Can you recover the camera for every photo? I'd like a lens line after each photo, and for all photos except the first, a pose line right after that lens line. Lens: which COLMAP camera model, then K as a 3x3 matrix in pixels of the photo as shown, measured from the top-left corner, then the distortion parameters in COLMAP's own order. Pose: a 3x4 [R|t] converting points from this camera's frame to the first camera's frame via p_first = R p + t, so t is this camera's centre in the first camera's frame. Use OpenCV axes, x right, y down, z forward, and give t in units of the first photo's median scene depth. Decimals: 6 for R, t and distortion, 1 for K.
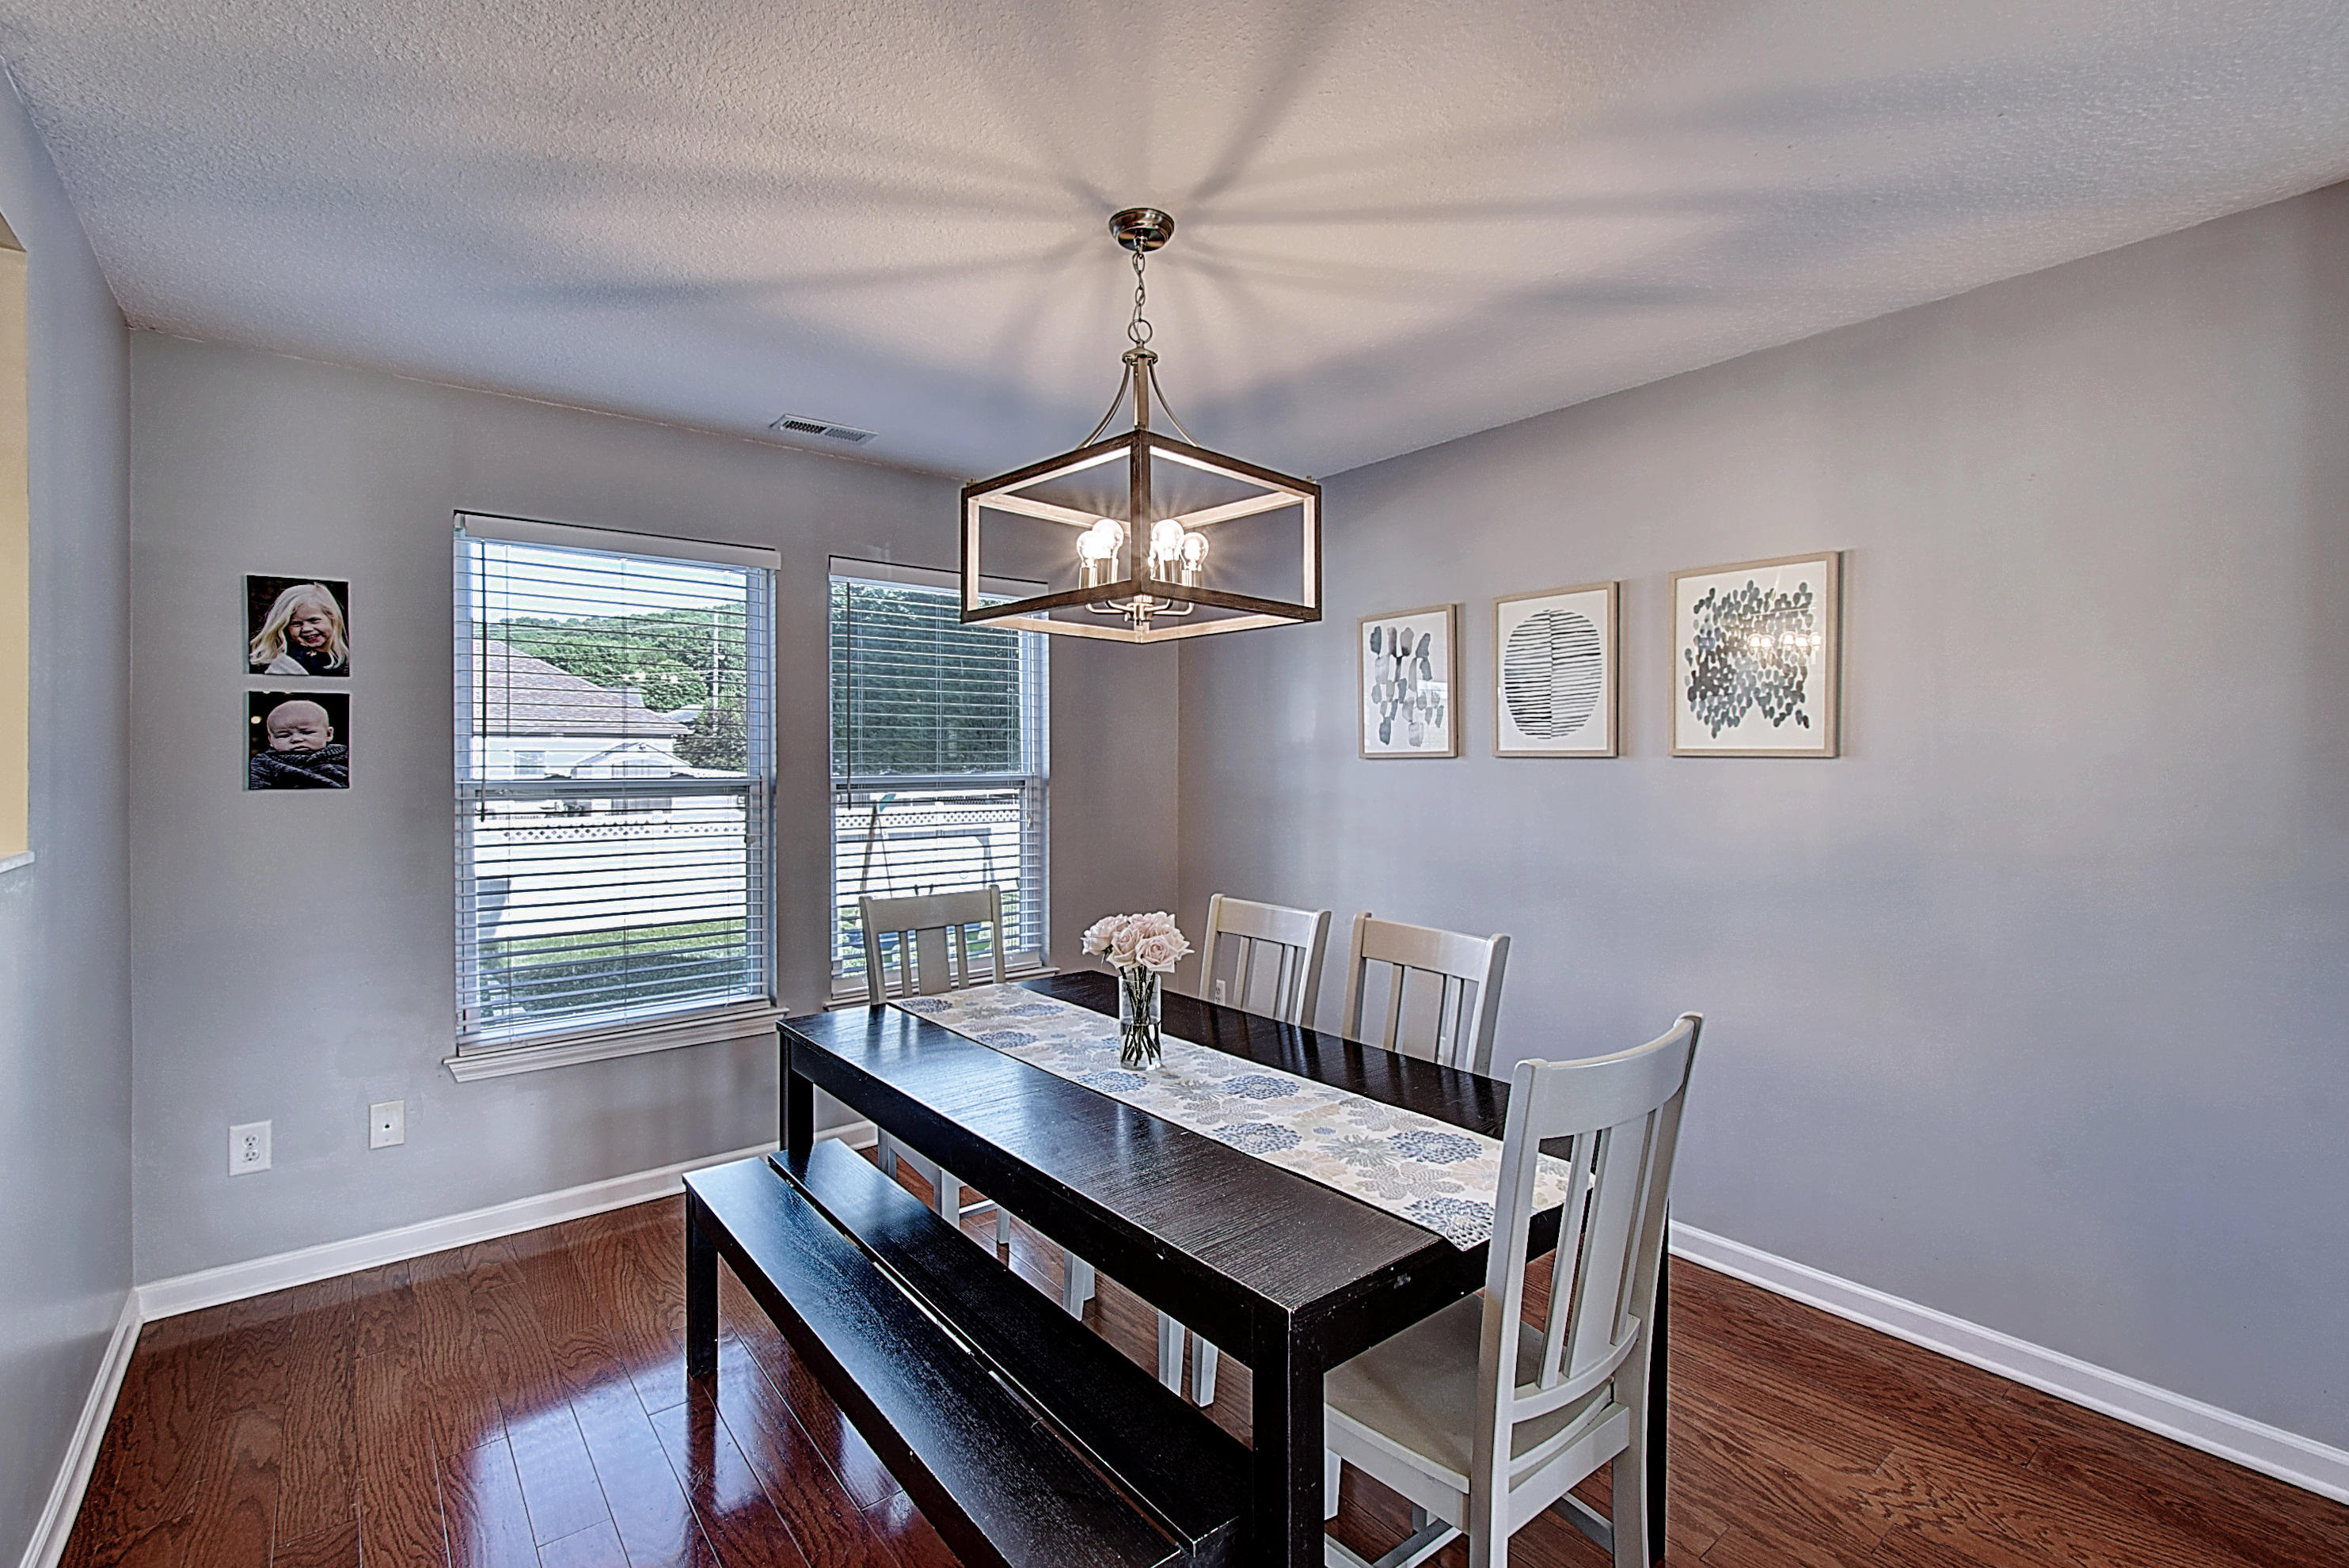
lens RADIAL K [[1040.6, 0, 1179.6], [0, 1040.6, 762.0], [0, 0, 1]] dist [-0.017290, -0.000786]
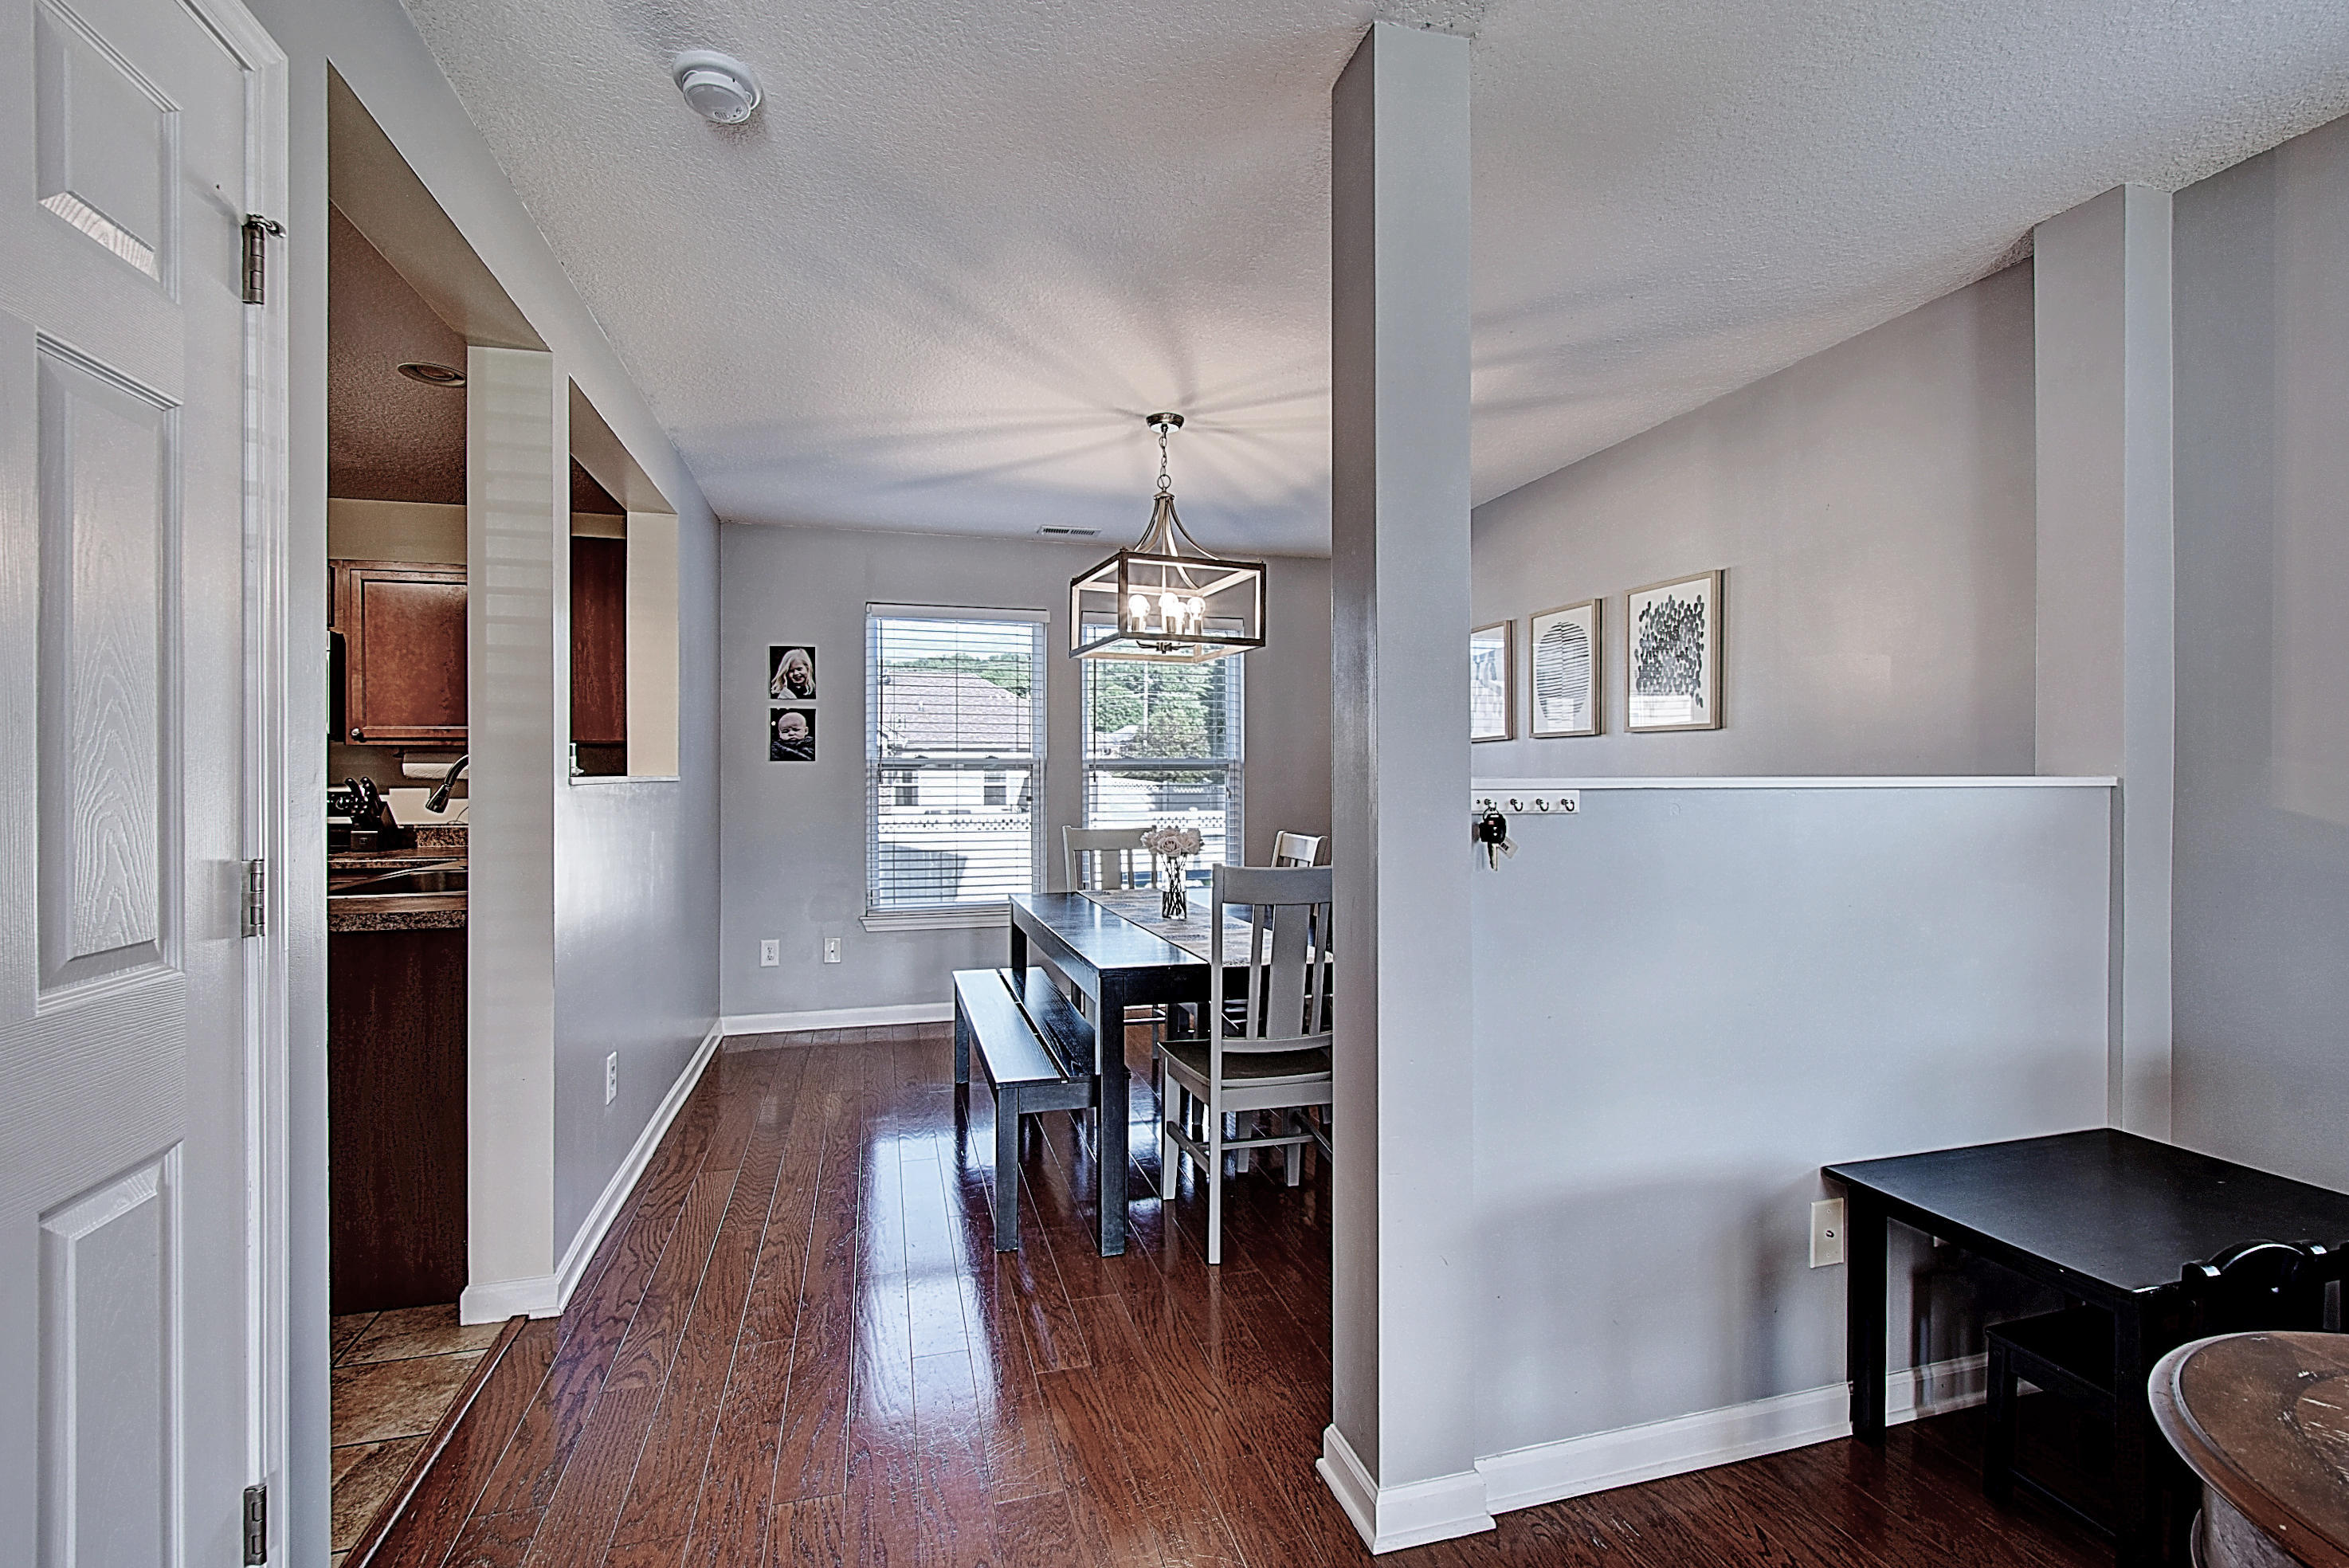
lens RADIAL K [[1040.7, 0, 1173.8], [0, 1040.7, 783.5], [0, 0, 1]] dist [-0.017290, -0.000786]
pose [[0.918960, 0.004188, -0.394329, 0.497571], [-0.002461, 0.999985, 0.004886, 0.055600], [0.394344, -0.003520, 0.918956, -0.433858]]
